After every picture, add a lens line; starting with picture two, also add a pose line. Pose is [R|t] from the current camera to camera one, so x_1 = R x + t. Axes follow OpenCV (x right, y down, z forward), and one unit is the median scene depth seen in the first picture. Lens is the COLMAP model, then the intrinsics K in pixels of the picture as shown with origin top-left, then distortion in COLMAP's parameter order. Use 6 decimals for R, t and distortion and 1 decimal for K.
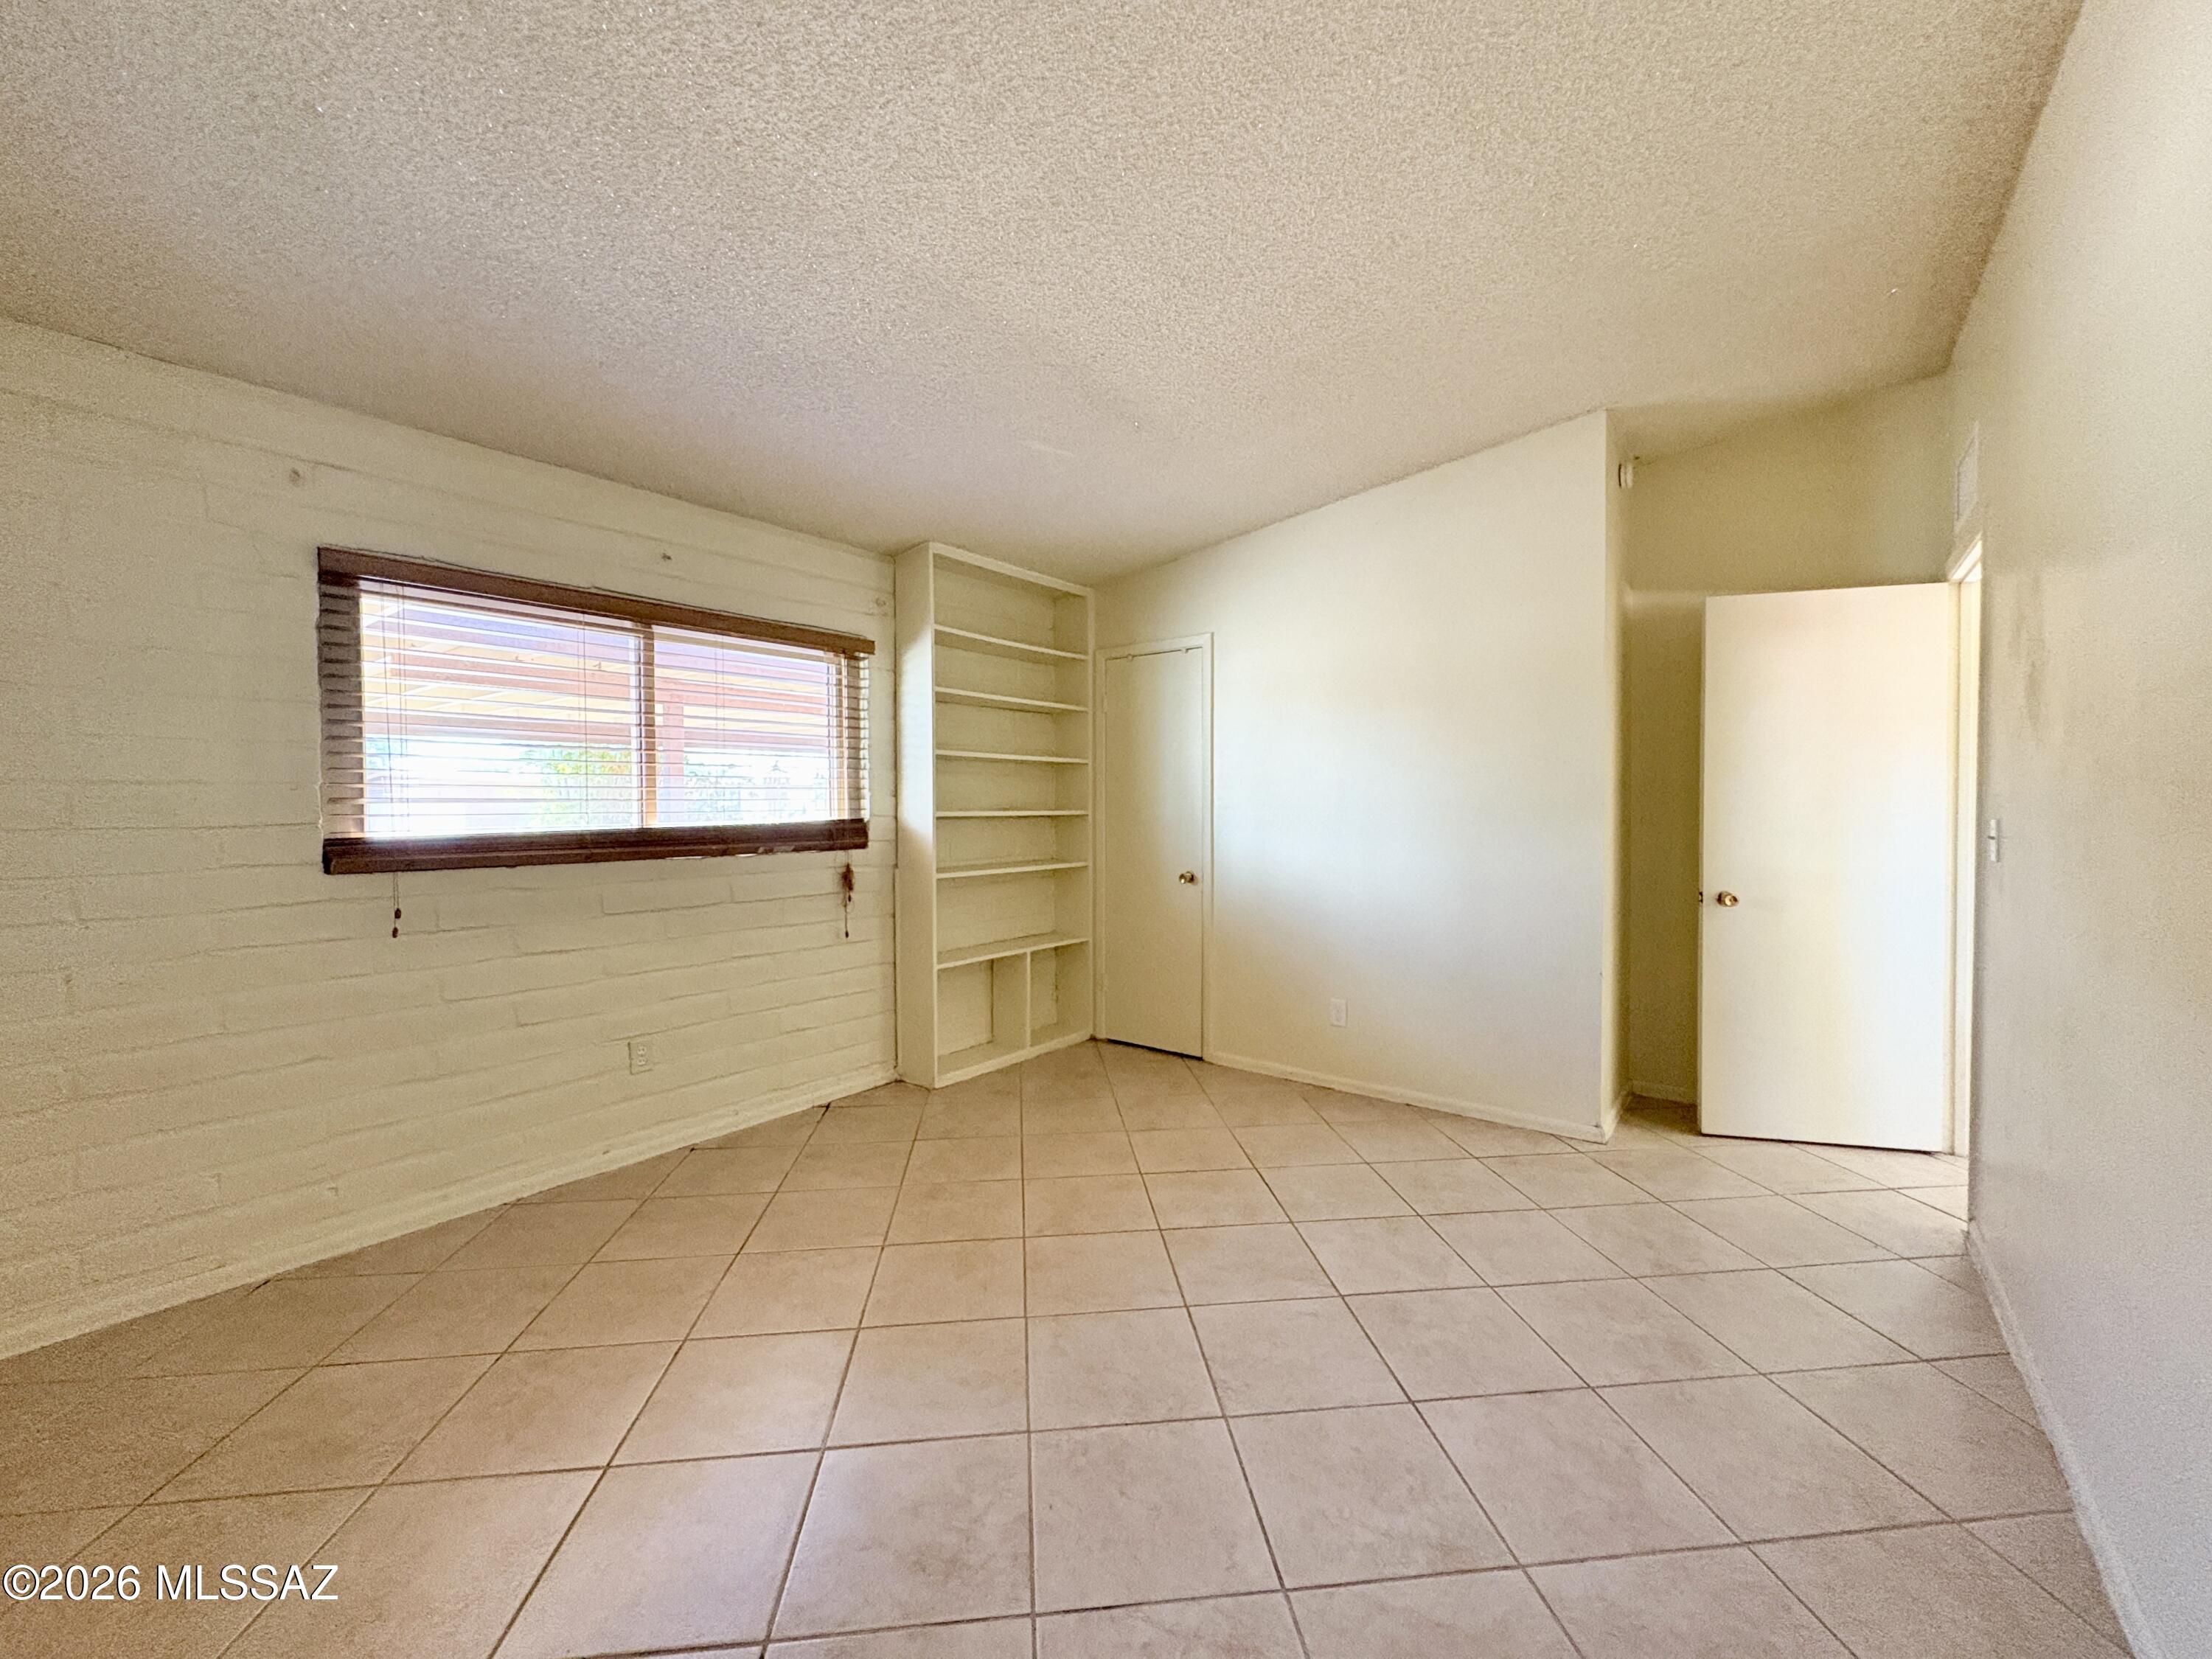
lens RADIAL K [[881.4, 0, 1106.0], [0, 881.4, 829.5], [0, 0, 1]] dist [0.001817, 0.000043]
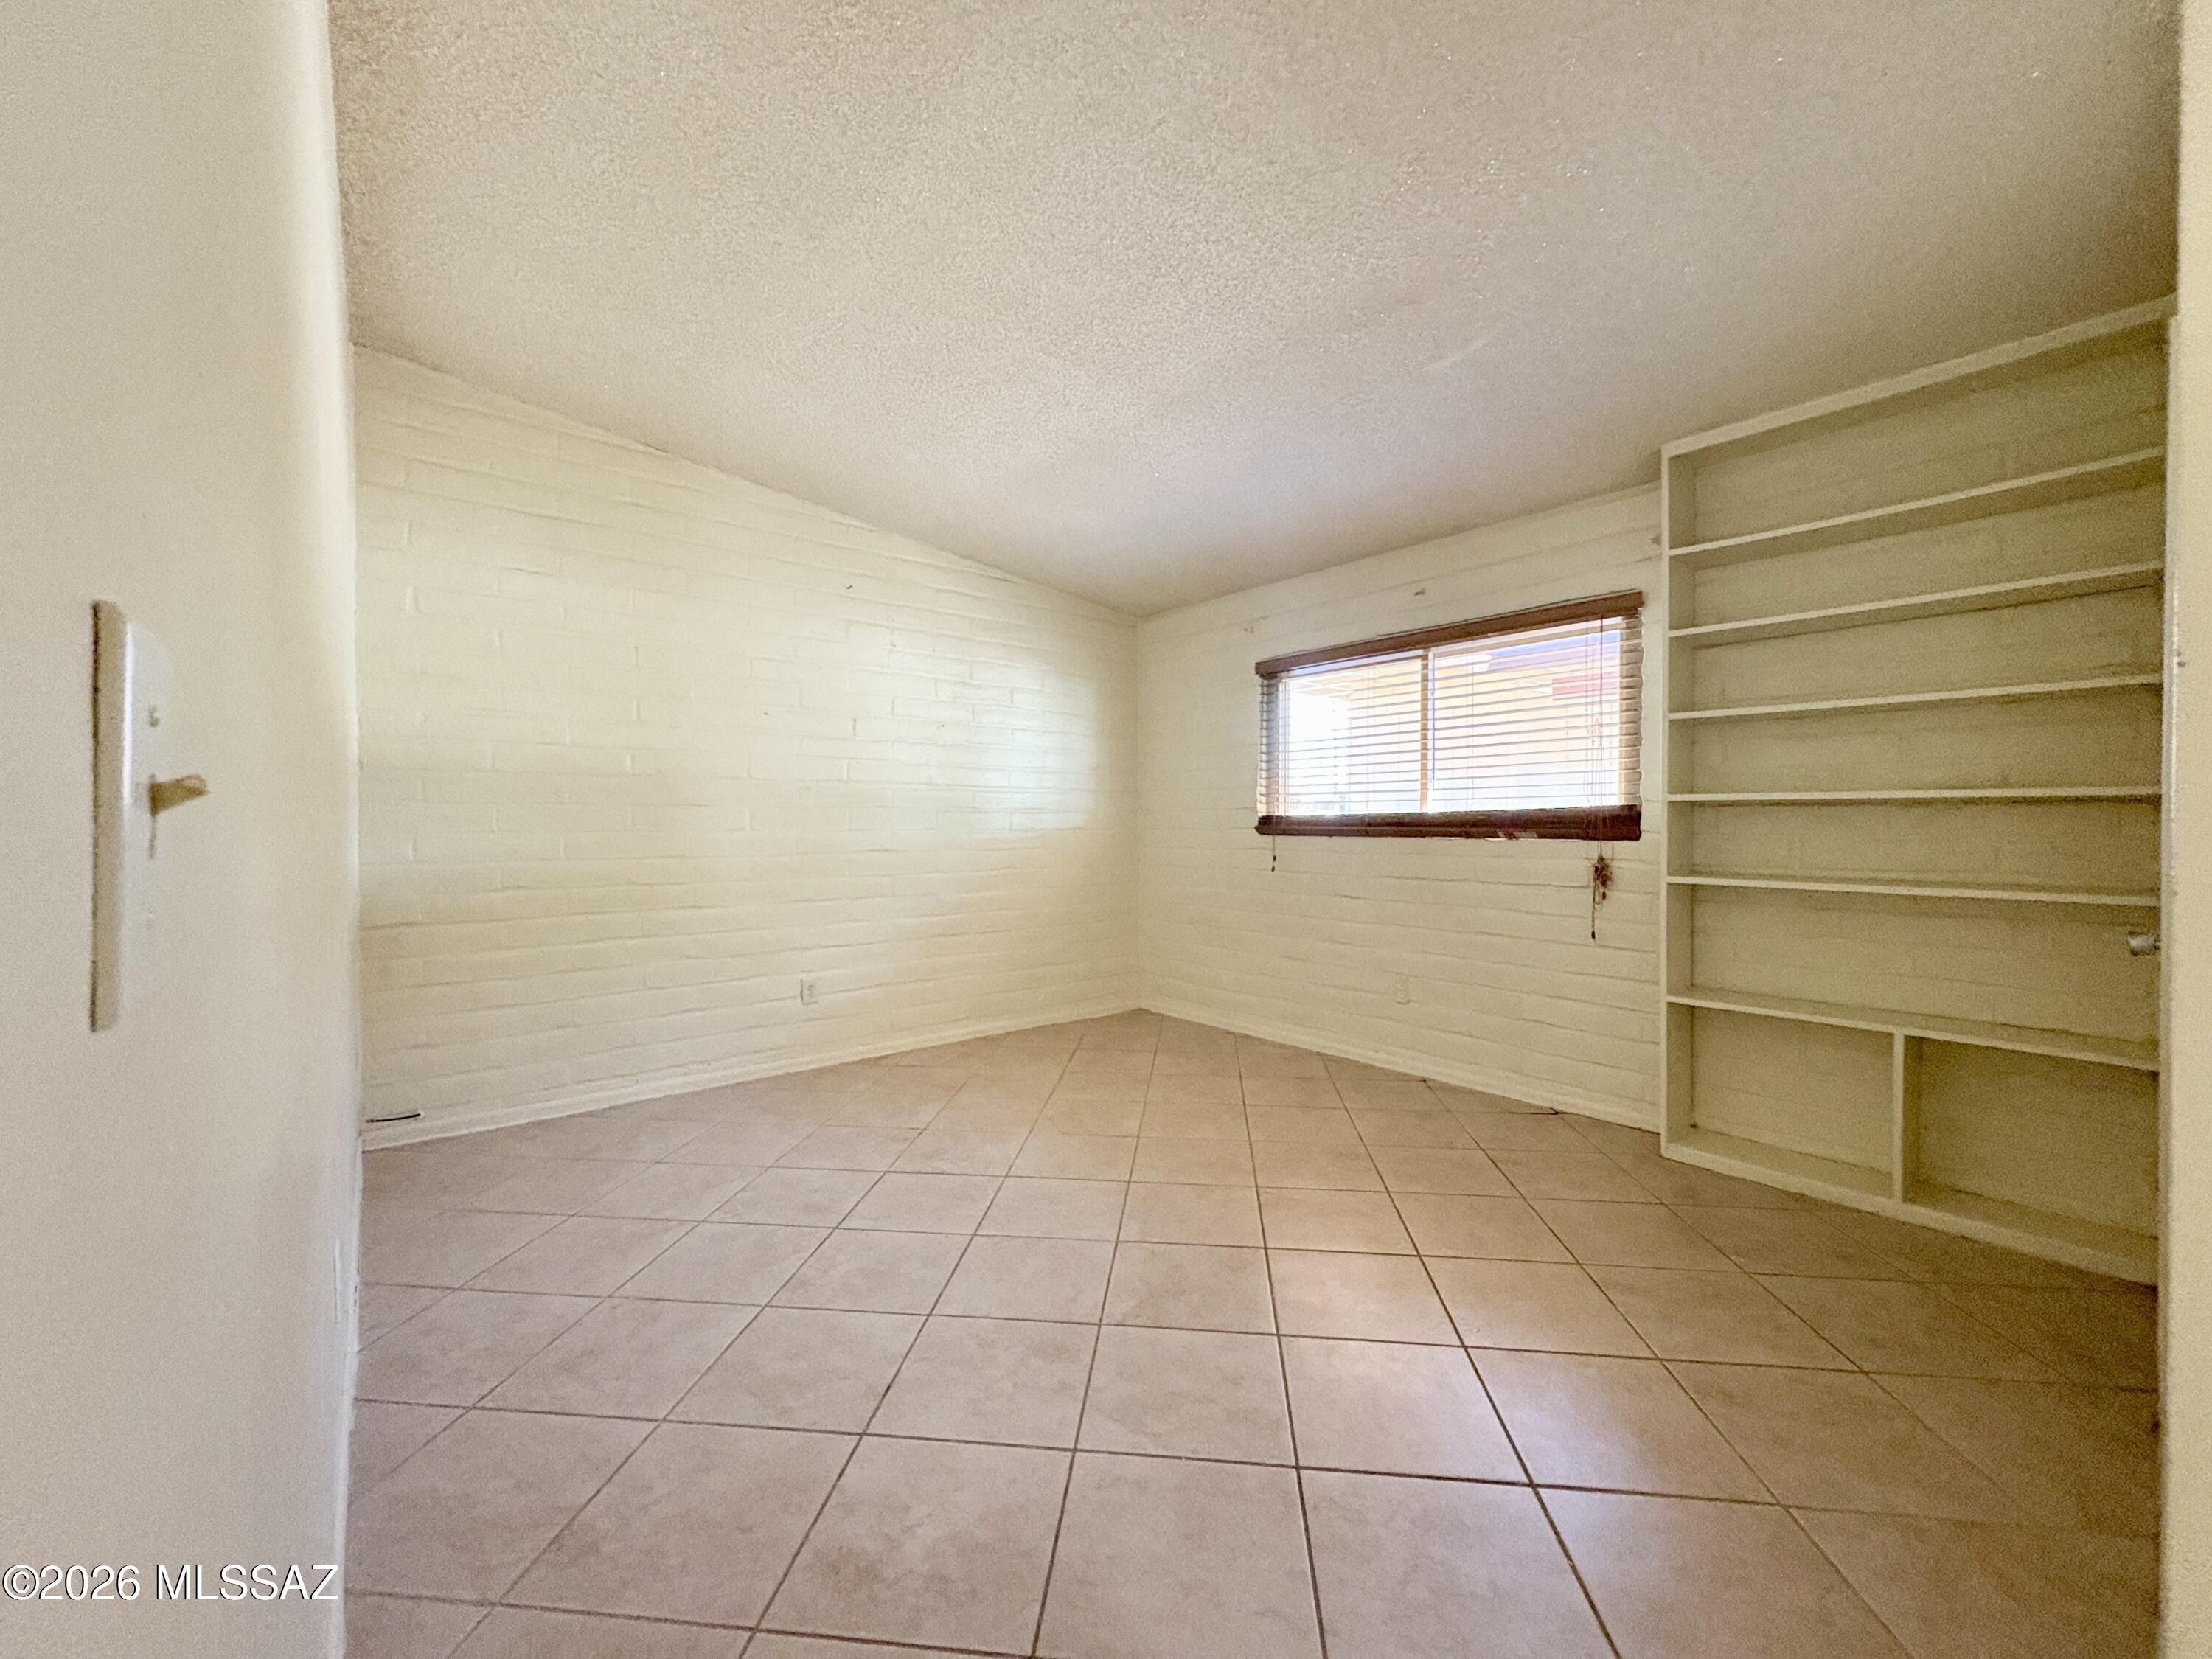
lens RADIAL K [[881.4, 0, 1106.0], [0, 881.4, 829.5], [0, 0, 1]] dist [0.001817, 0.000043]
pose [[-0.213216, 0.021186, -0.976775, 0.704065], [-0.018291, 0.999503, 0.025671, -0.001513], [0.976834, 0.023340, -0.212723, 0.734756]]
